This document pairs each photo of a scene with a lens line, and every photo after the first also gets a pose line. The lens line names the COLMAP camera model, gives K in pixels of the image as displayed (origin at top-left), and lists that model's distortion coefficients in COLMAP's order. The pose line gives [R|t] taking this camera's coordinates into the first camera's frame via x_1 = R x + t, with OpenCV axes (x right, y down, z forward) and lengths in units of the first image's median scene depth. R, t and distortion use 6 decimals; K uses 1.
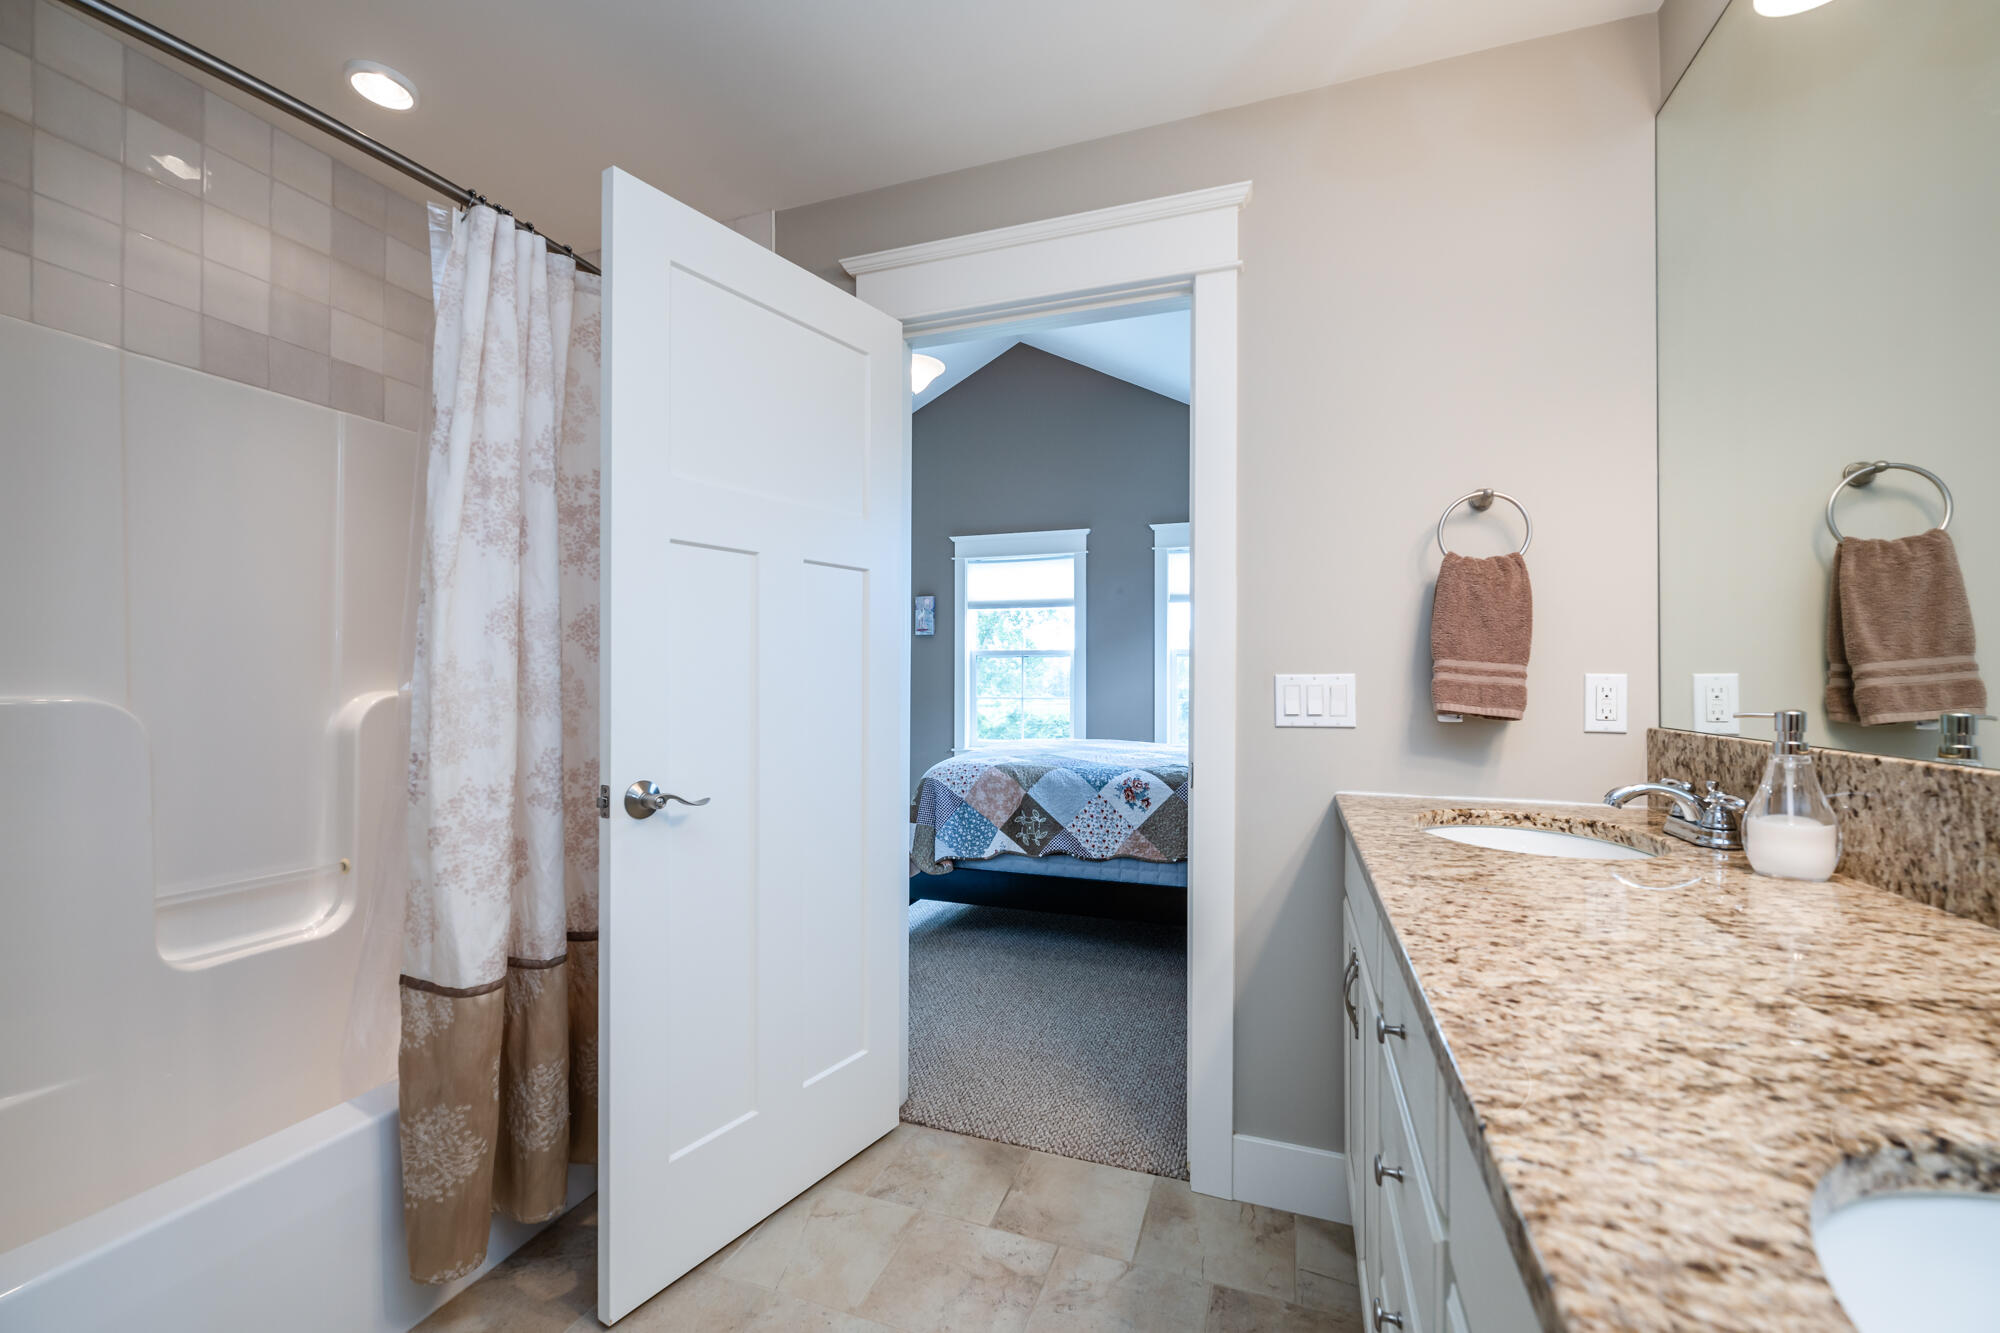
lens RADIAL K [[804.7, 0, 997.4], [0, 804.7, 666.1], [0, 0, 1]] dist [0.002398, -0.000517]
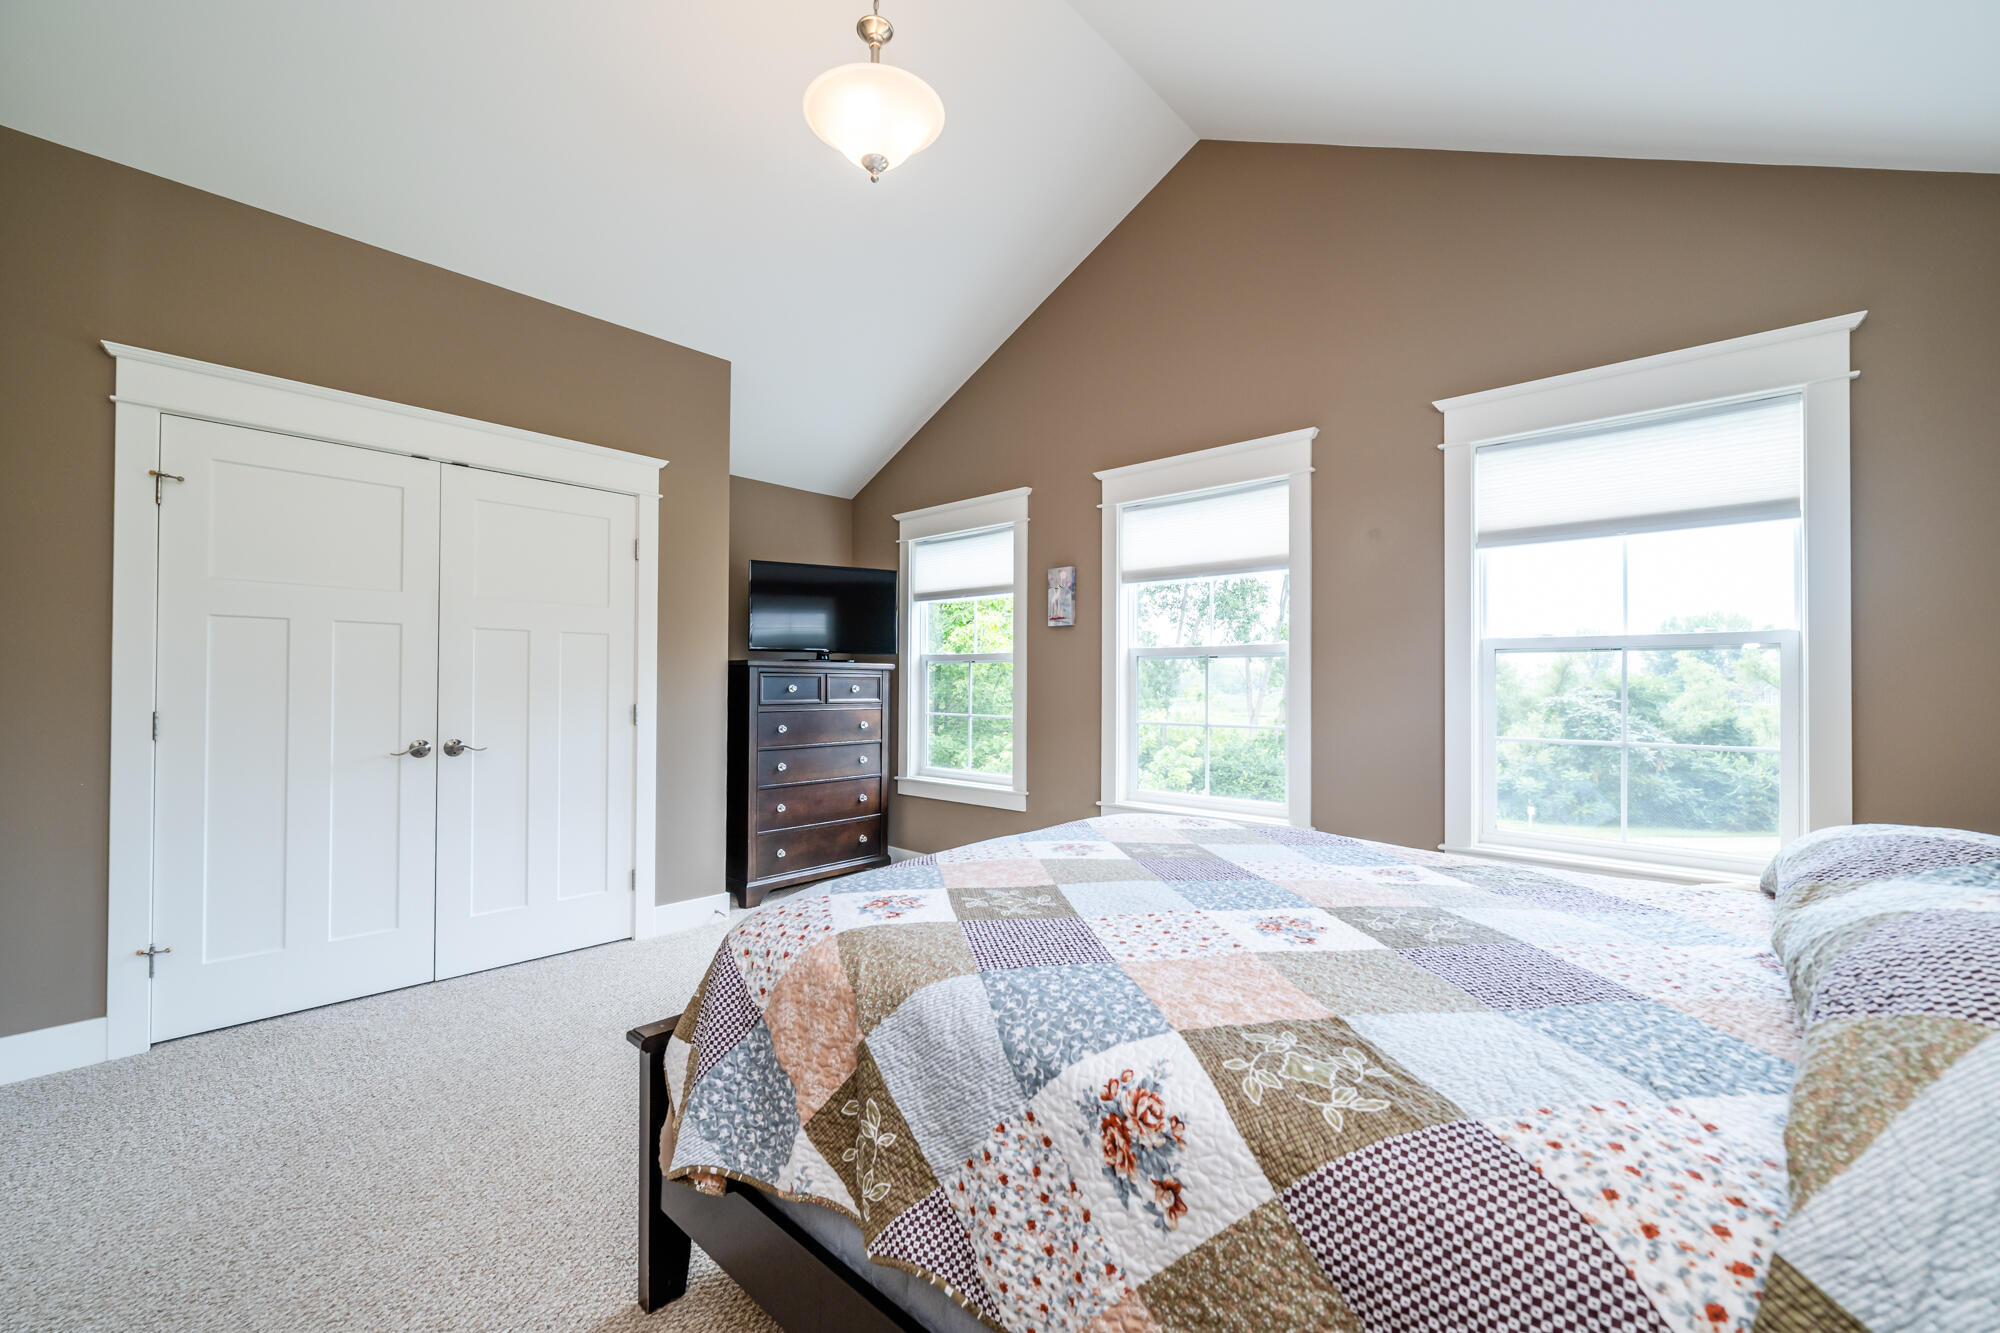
lens RADIAL K [[804.7, 0, 1009.1], [0, 804.7, 676.3], [0, 0, 1]] dist [0.002398, -0.000517]
pose [[0.927758, -0.000672, -0.373181, 0.217597], [0.001605, 0.999996, 0.002189, 0.002085], [0.373178, -0.002629, 0.927756, 0.692778]]
